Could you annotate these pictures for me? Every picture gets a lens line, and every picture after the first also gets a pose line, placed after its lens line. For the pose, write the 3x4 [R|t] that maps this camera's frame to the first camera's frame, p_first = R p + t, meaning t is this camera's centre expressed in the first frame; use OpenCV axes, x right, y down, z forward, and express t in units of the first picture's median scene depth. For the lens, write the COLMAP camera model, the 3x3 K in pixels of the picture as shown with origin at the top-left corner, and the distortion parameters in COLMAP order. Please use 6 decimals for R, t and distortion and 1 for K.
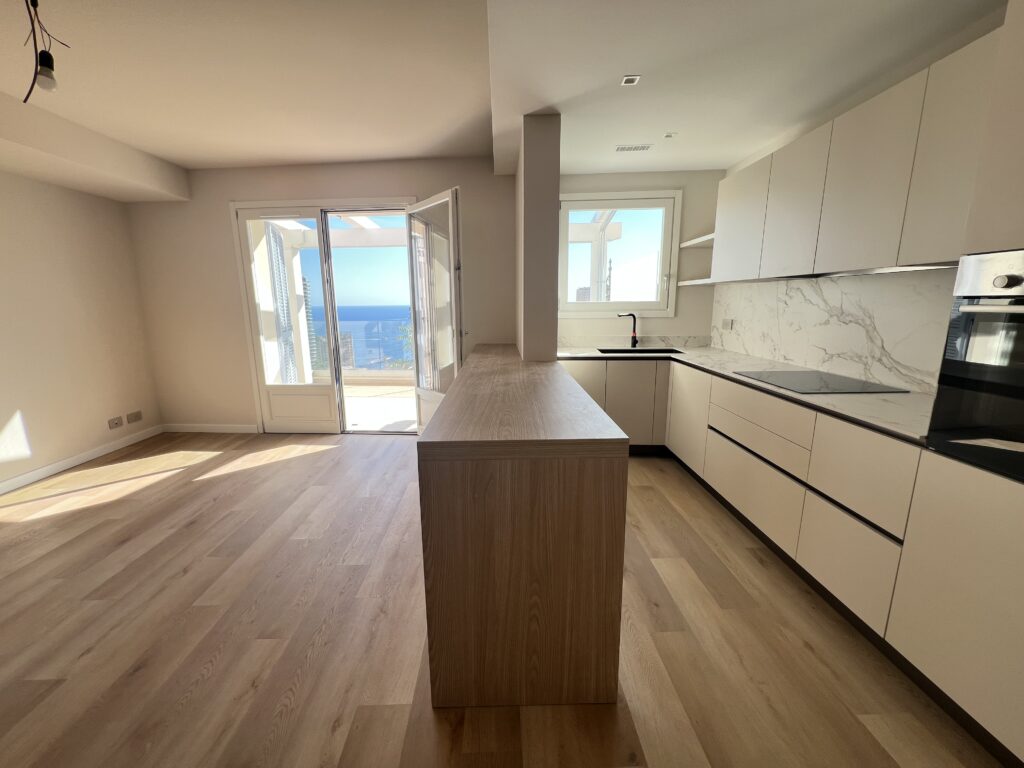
lens RADIAL K [[408.2, 0, 508.3], [0, 408.2, 384.1], [0, 0, 1]] dist [0.000237, -0.000315]
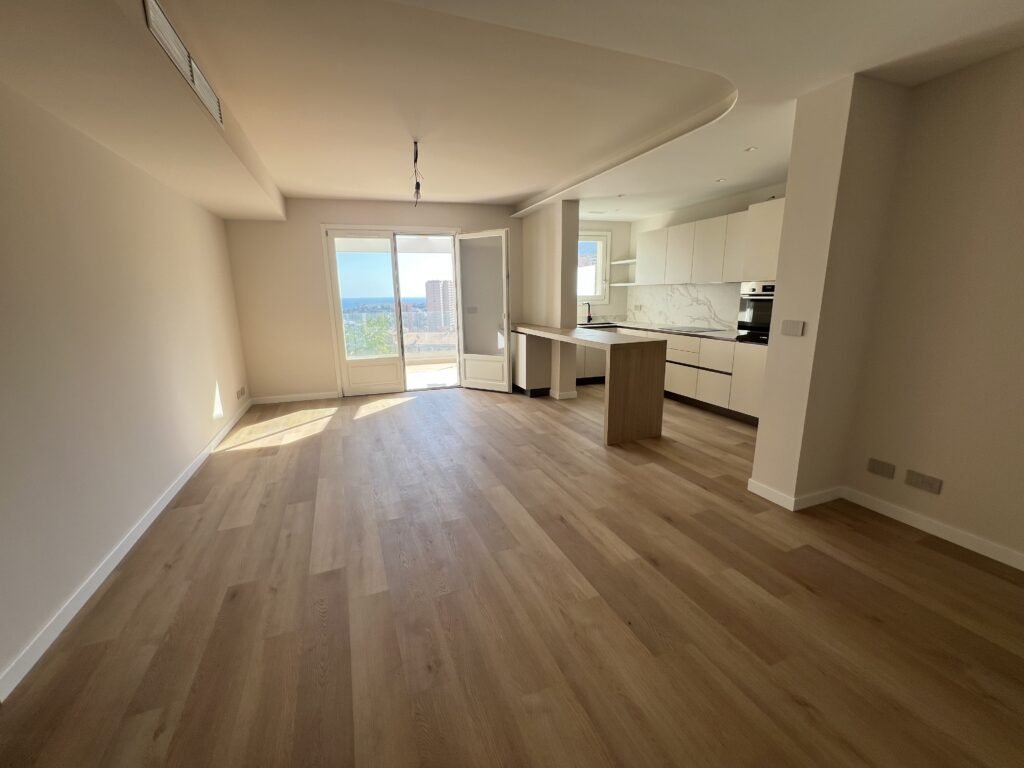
lens RADIAL K [[408.2, 0, 508.3], [0, 408.2, 384.1], [0, 0, 1]] dist [0.000237, -0.000315]
pose [[0.935971, -0.083207, 0.342103, -0.643996], [0.077533, 0.996531, 0.030255, 0.092670], [-0.343433, -0.001794, 0.939175, -0.504747]]
